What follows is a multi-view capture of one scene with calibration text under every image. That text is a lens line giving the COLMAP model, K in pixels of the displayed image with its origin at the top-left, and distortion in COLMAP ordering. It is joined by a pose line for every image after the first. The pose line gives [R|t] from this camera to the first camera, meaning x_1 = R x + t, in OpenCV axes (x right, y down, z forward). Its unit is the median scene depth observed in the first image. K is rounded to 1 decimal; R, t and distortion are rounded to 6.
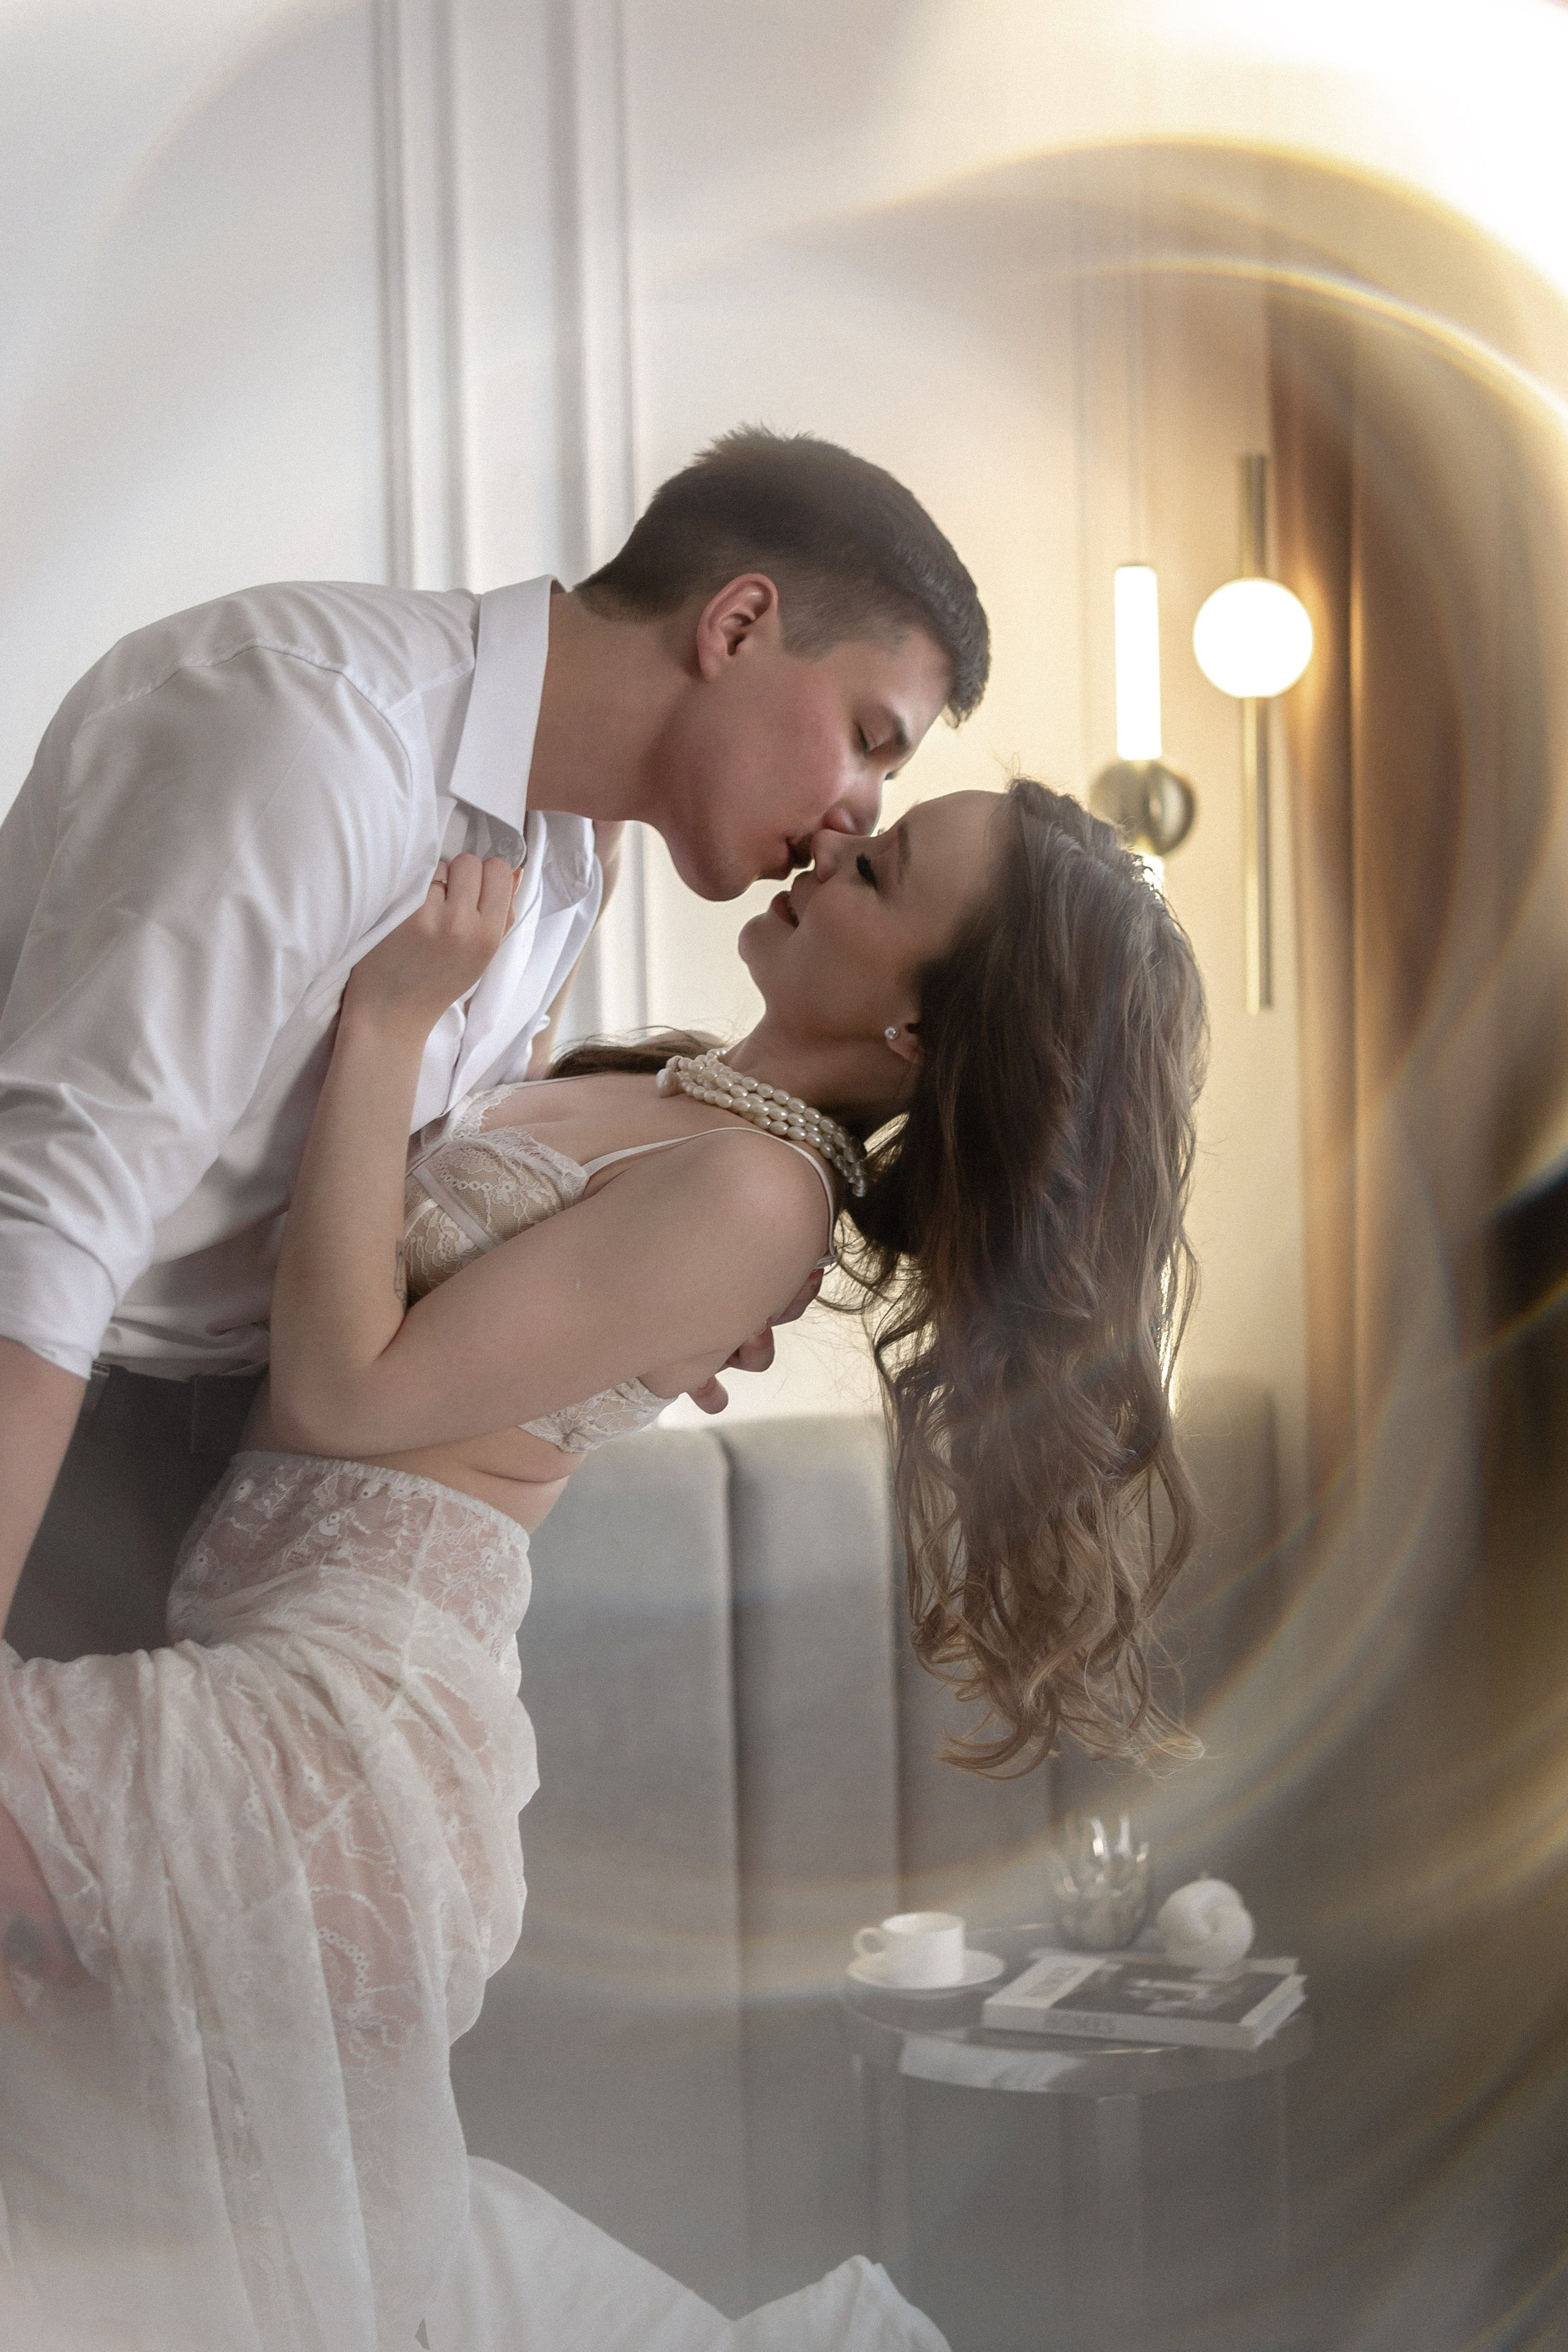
lens RADIAL K [[3665.8, 0, 776.7], [0, 3665.8, 1152.0], [0, 0, 1]] dist [0.013836, 0.000000]
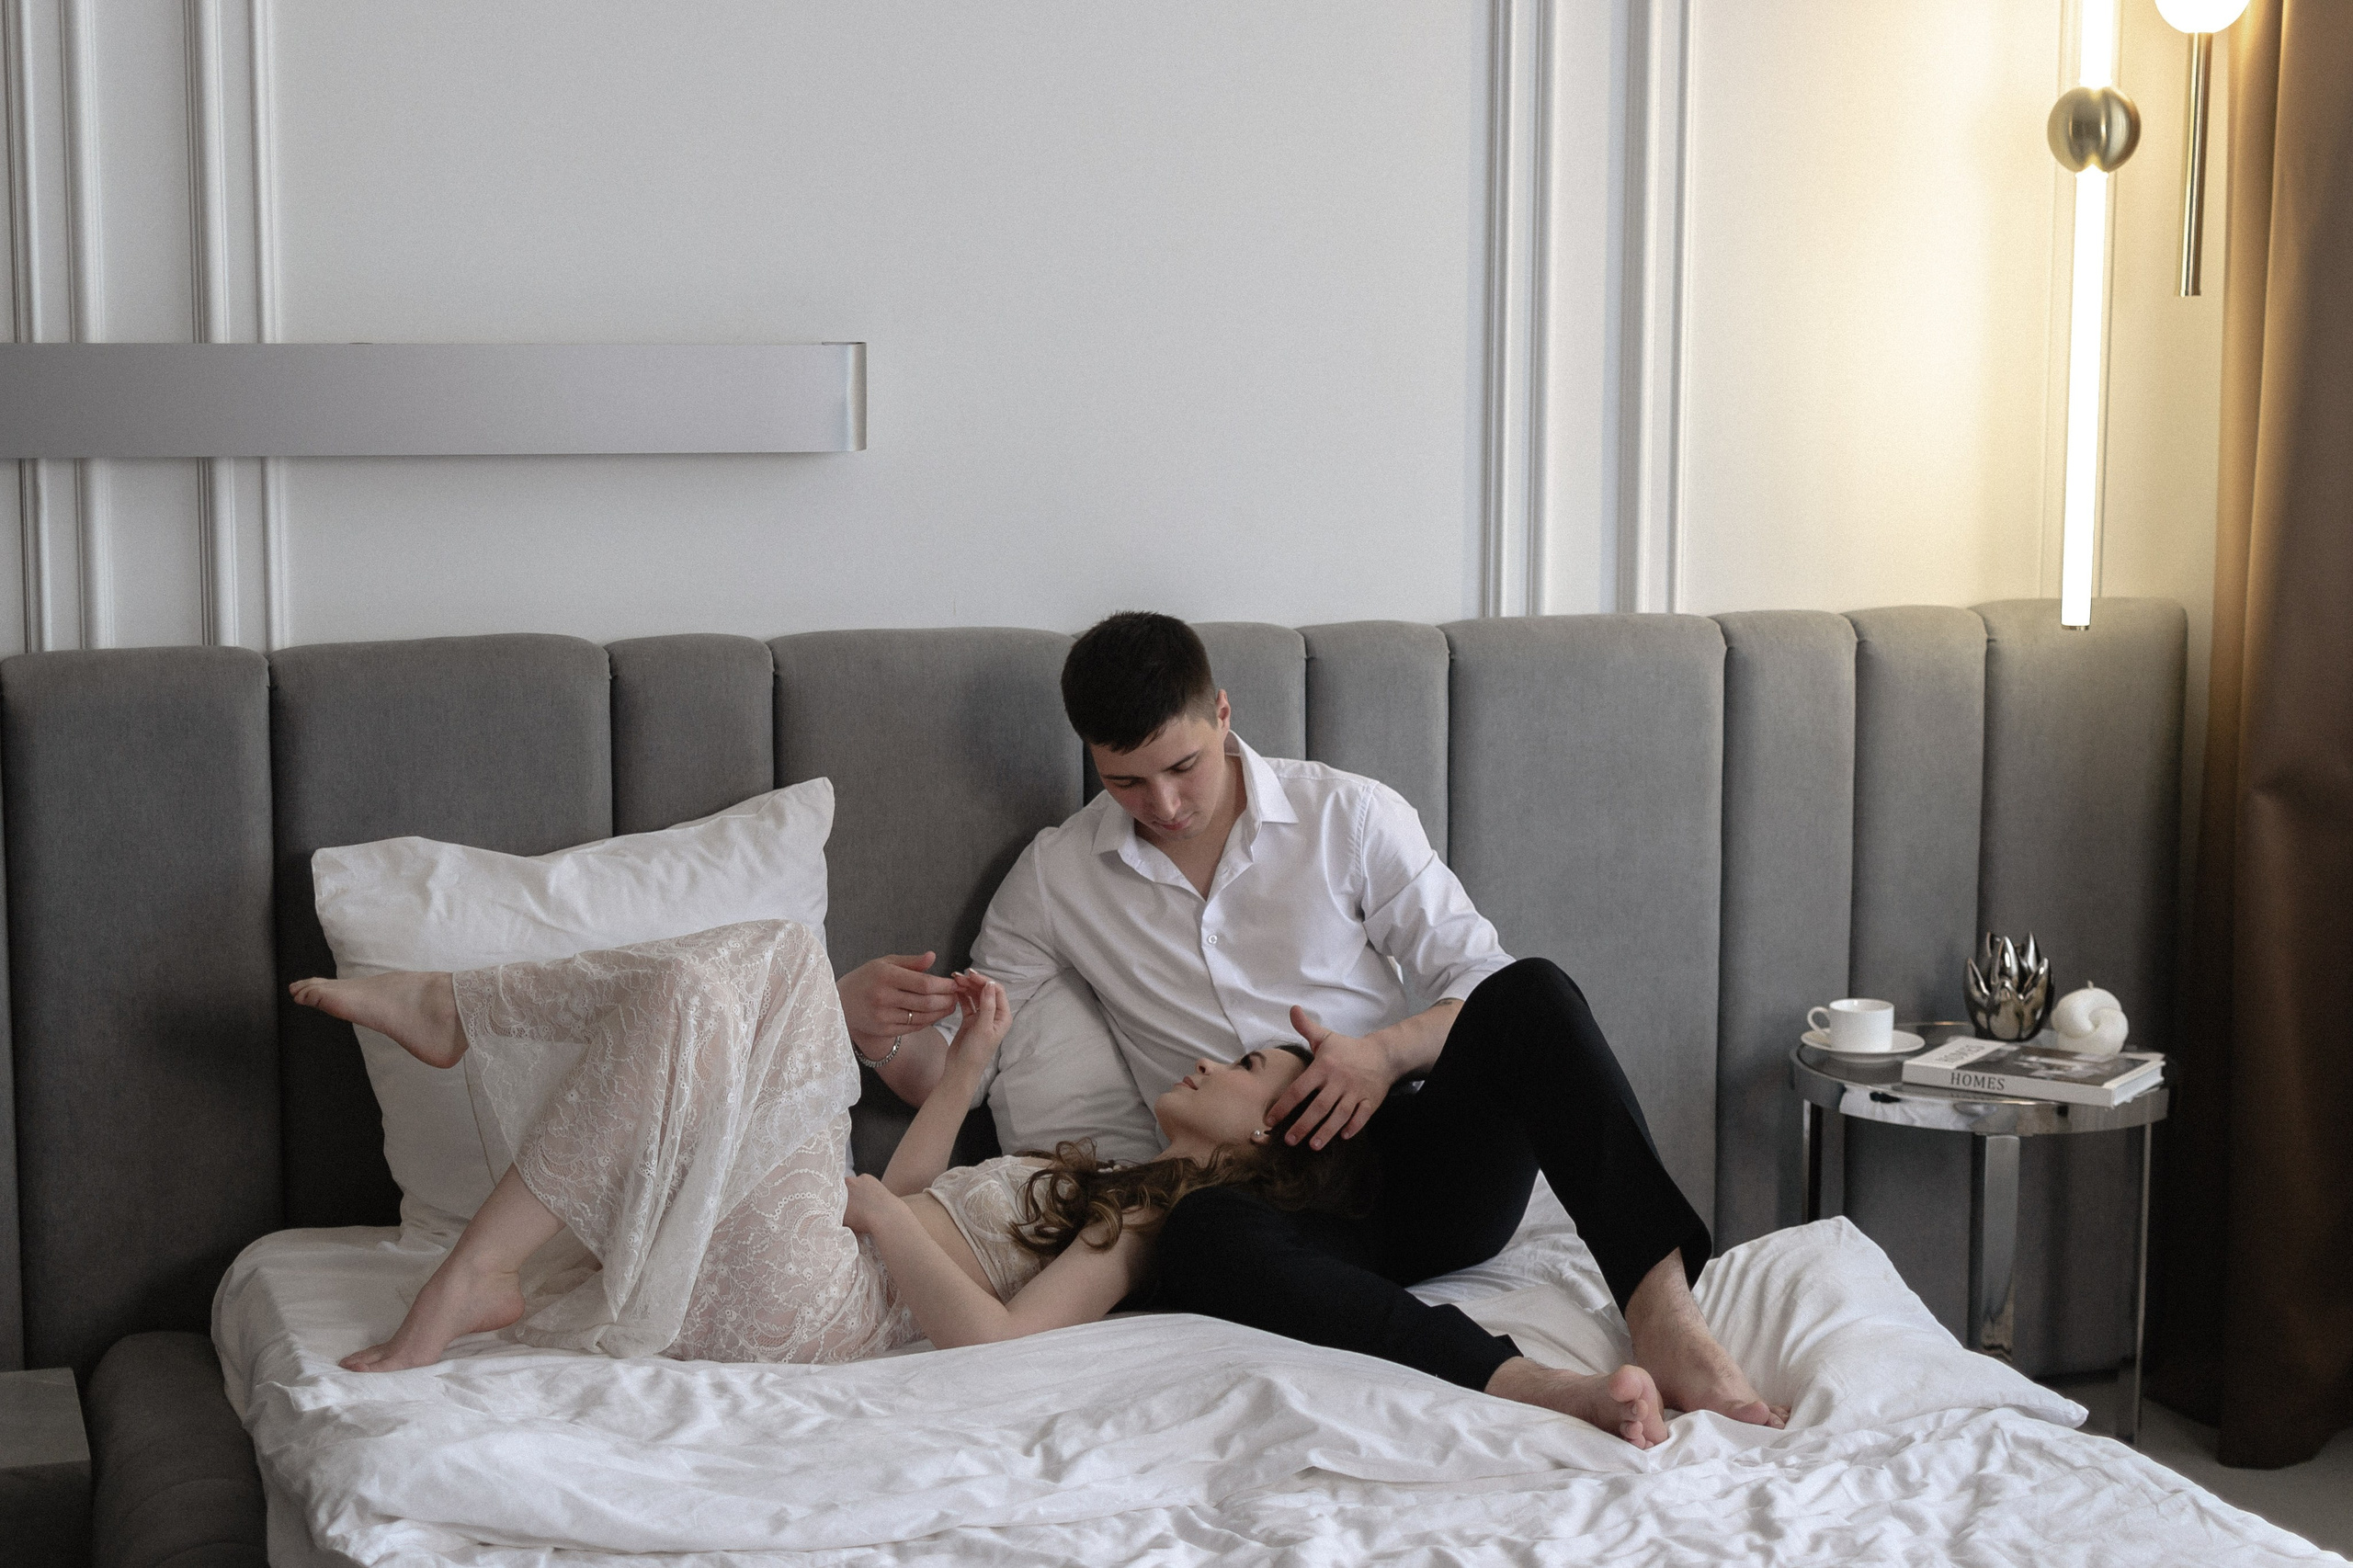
lens RADIAL K [[3667.3, 0, 1182.8], [0, 3667.3, 801.1], [0, 0, 1]] dist [0.013836, 0.000000]
pose [[0.984746, 0.049734, -0.166738, 0.015928], [-0.030824, 0.992986, 0.114139, -0.001062], [0.171245, -0.107259, 0.979373, -0.292534]]
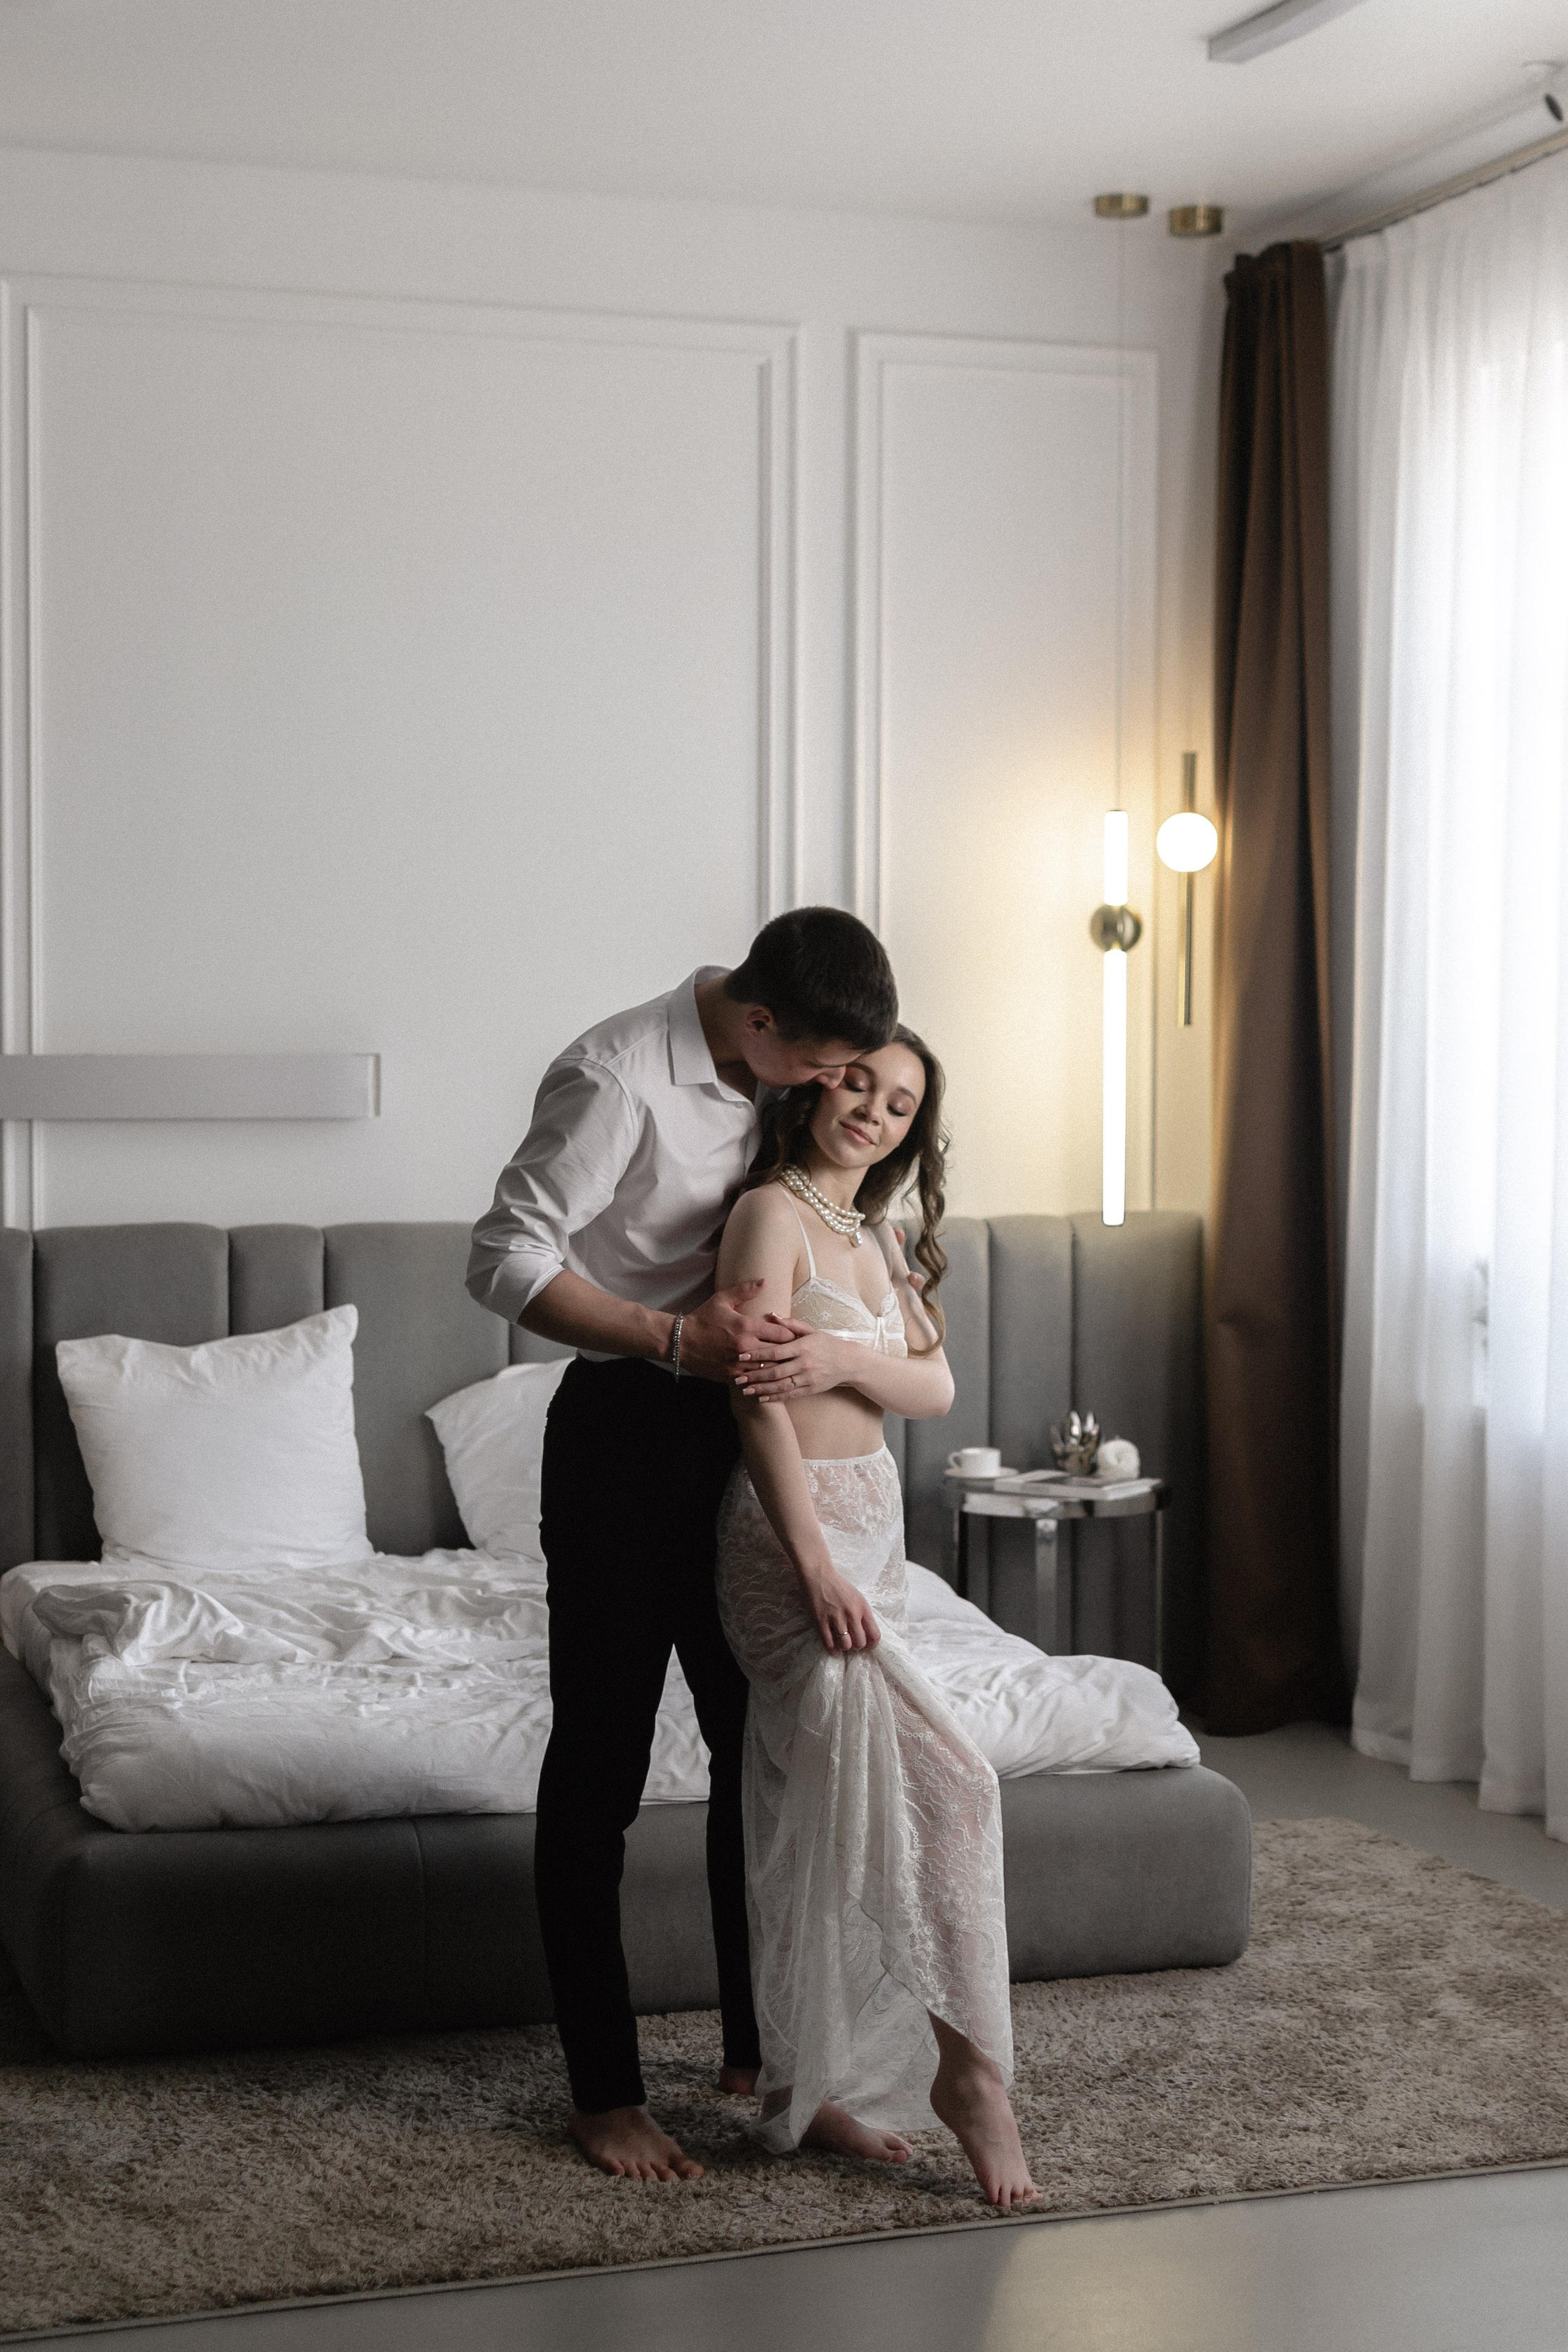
lens RADIAL K [[3665.8, 0, 793.6], [0, 3665.8, 1182.3], [0, 0, 1]] dist [0.013836, 0.000000]
pose [[0.983741, 0.034361, -0.176278, 0.301121], [-0.030766, 0.999260, 0.023087, 0.007594], [0.176940, -0.017288, 0.984070, -1.108488]]
